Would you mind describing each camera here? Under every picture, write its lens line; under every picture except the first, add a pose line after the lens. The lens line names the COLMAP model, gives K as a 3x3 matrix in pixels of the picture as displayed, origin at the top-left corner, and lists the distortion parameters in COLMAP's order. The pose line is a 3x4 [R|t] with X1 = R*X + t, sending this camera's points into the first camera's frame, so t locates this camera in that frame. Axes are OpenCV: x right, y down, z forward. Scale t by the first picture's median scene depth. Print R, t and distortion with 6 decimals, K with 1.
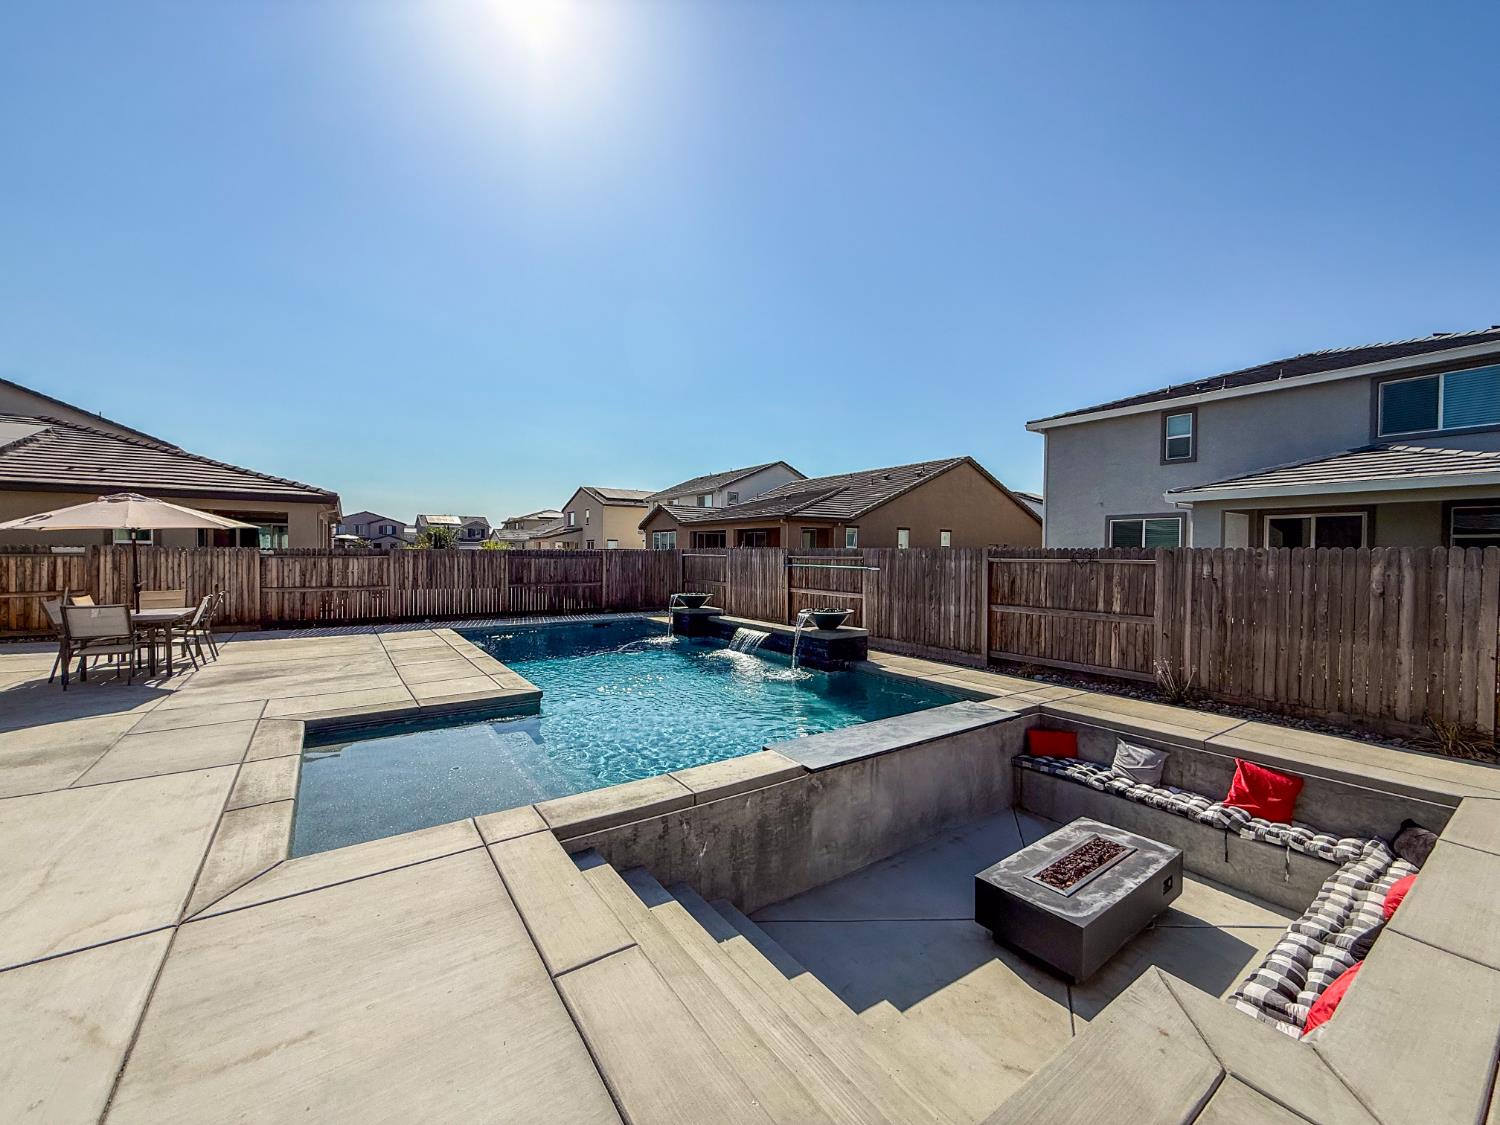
lens RADIAL K [[596.1, 0, 744.1], [0, 596.1, 562.4], [0, 0, 1]] dist [-0.000315, -0.000088]
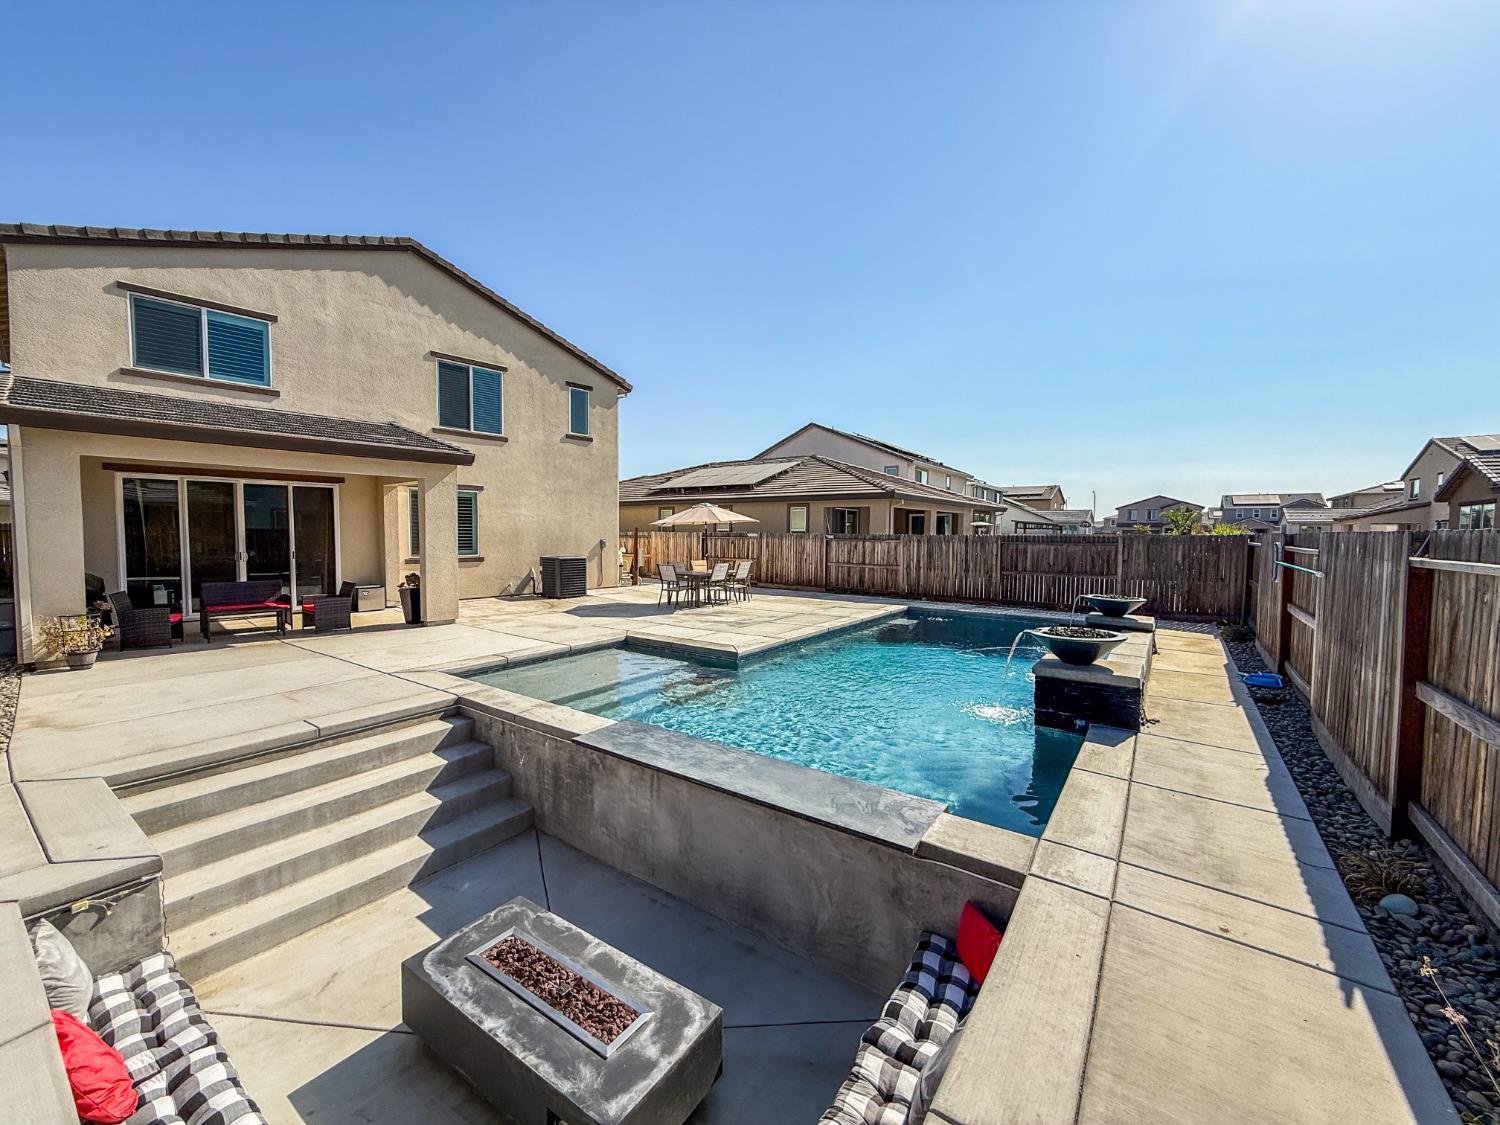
lens RADIAL K [[596.1, 0, 744.1], [0, 596.1, 562.4], [0, 0, 1]] dist [-0.000315, -0.000088]
pose [[0.337145, 0.043702, -0.940438, 0.639819], [-0.020844, 0.999024, 0.038952, -0.010892], [0.941222, 0.006471, 0.337727, 0.485703]]
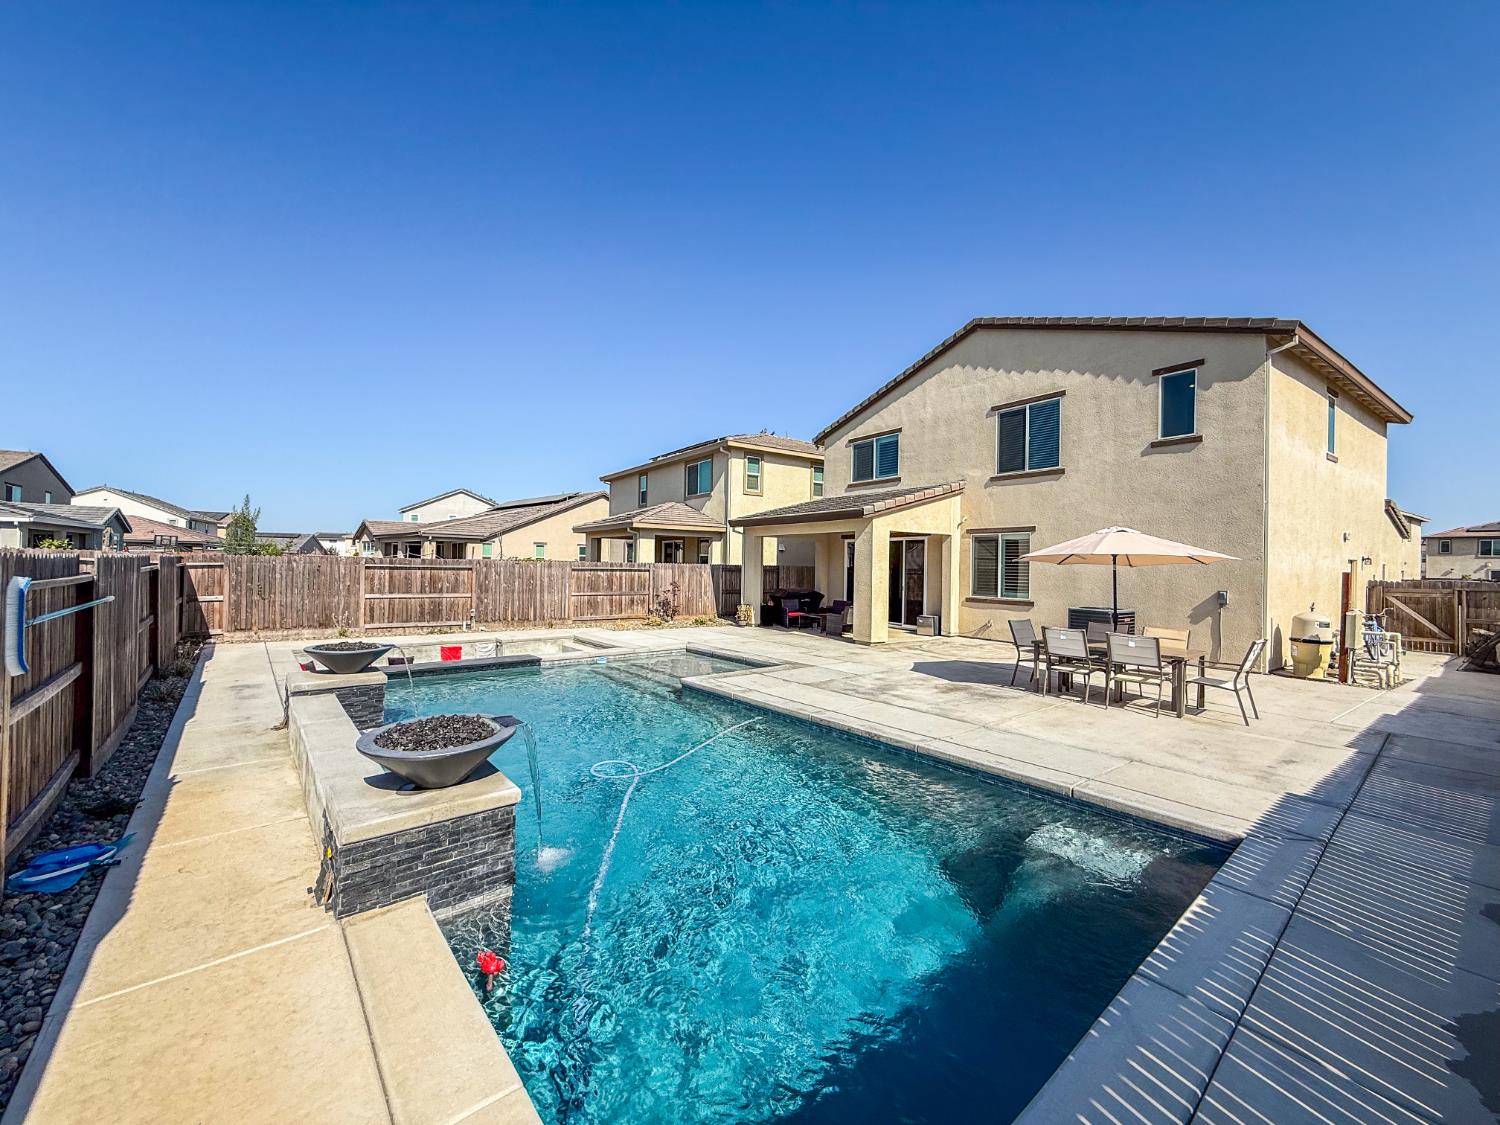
lens RADIAL K [[596.1, 0, 744.1], [0, 596.1, 562.4], [0, 0, 1]] dist [-0.000315, -0.000088]
pose [[-0.995414, -0.026547, -0.091902, -0.283383], [-0.027680, 0.999555, 0.011081, -0.045264], [0.091567, 0.013574, -0.995706, 1.861587]]
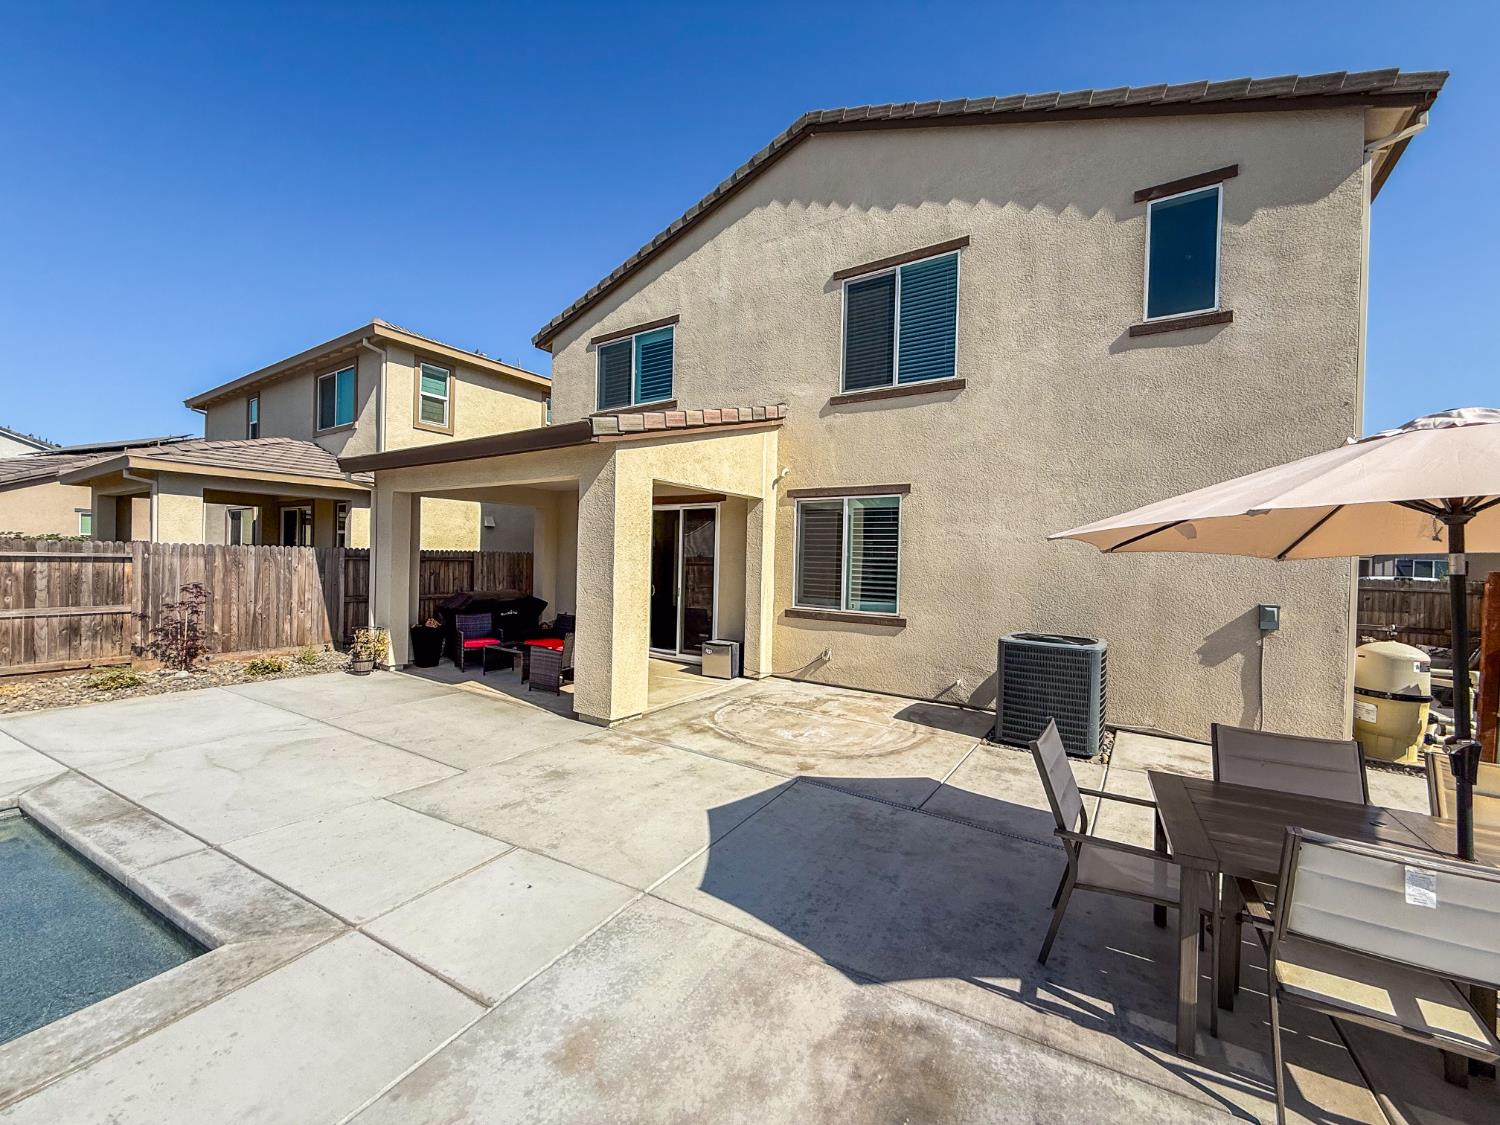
lens RADIAL K [[596.1, 0, 744.1], [0, 596.1, 562.4], [0, 0, 1]] dist [-0.000315, -0.000088]
pose [[-0.895144, -0.027249, -0.444943, -0.584980], [-0.040033, 0.999011, 0.019360, -0.036148], [0.443976, 0.035142, -0.895349, 1.043463]]
